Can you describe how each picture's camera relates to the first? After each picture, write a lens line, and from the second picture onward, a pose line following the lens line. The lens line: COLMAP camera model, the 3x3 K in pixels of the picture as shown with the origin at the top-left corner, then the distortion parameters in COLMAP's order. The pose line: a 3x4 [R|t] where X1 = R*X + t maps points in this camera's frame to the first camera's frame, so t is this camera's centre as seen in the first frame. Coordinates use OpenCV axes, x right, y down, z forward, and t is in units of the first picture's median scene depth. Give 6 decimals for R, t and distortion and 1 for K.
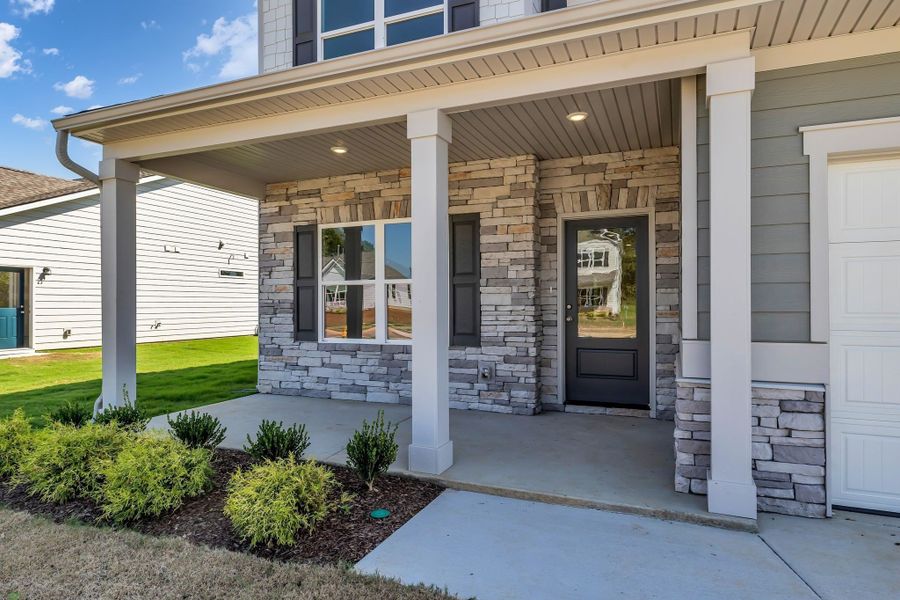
lens RADIAL K [[526.4, 0, 446.8], [0, 526.4, 300.9], [0, 0, 1]] dist [0.006268, -0.004390]
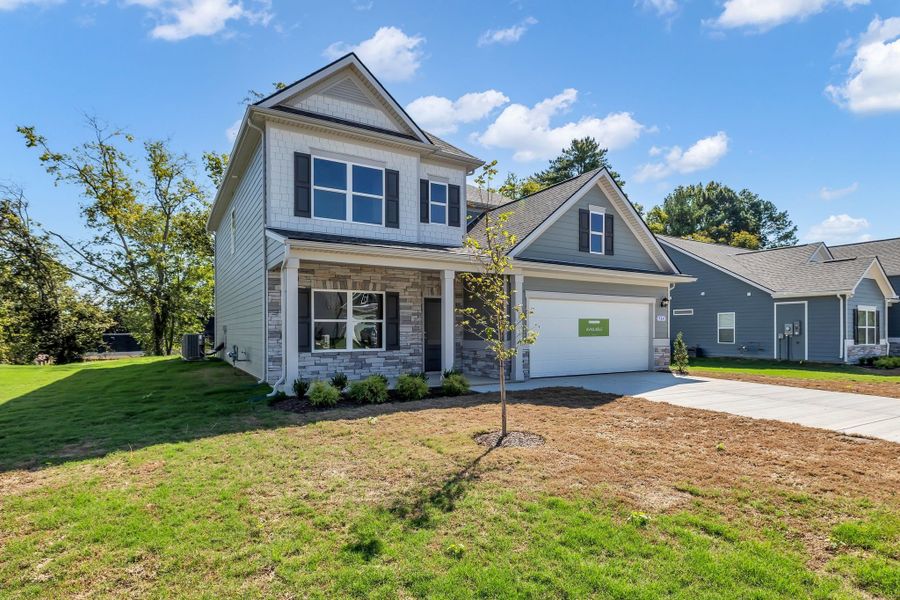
lens RADIAL K [[492.4, 0, 469.2], [0, 492.4, 328.0], [0, 0, 1]] dist [0.005881, 0.000685]
pose [[0.589699, 0.006087, 0.807600, -1.540090], [-0.003422, 0.999981, -0.005038, -0.000261], [-0.807616, 0.000207, 0.589709, -0.542415]]
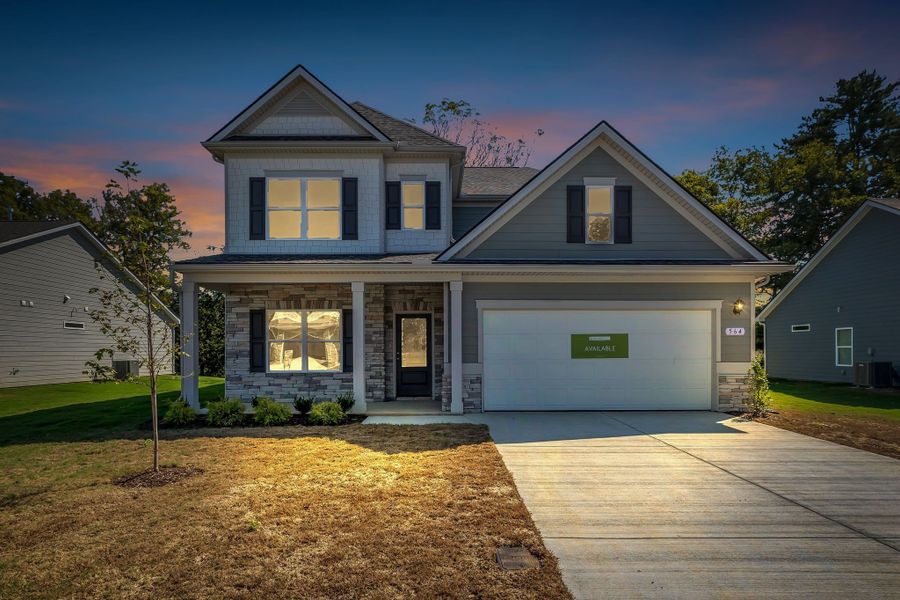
lens RADIAL K [[526.4, 0, 436.0], [0, 526.4, 345.2], [0, 0, 1]] dist [0.006268, -0.004390]
pose [[0.922962, 0.003037, 0.384878, -0.476639], [0.000122, 0.999967, -0.008183, -0.004432], [-0.384890, 0.007599, 0.922931, -1.113214]]
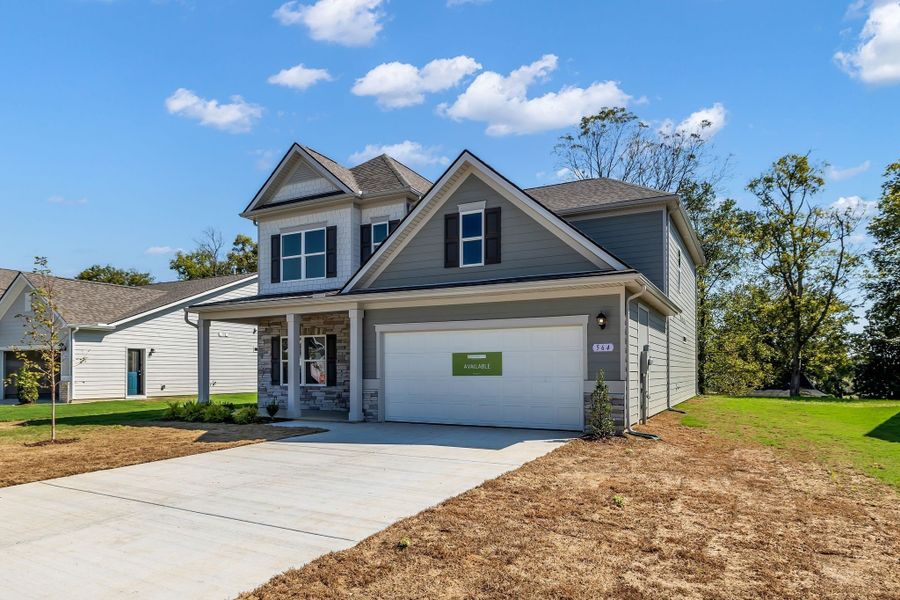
lens RADIAL K [[526.4, 0, 445.3], [0, 526.4, 362.3], [0, 0, 1]] dist [0.006268, -0.004390]
pose [[0.996544, -0.002358, -0.083030, 0.826697], [0.001672, 0.999964, -0.008330, -0.006701], [0.083046, 0.008162, 0.996512, -1.563976]]
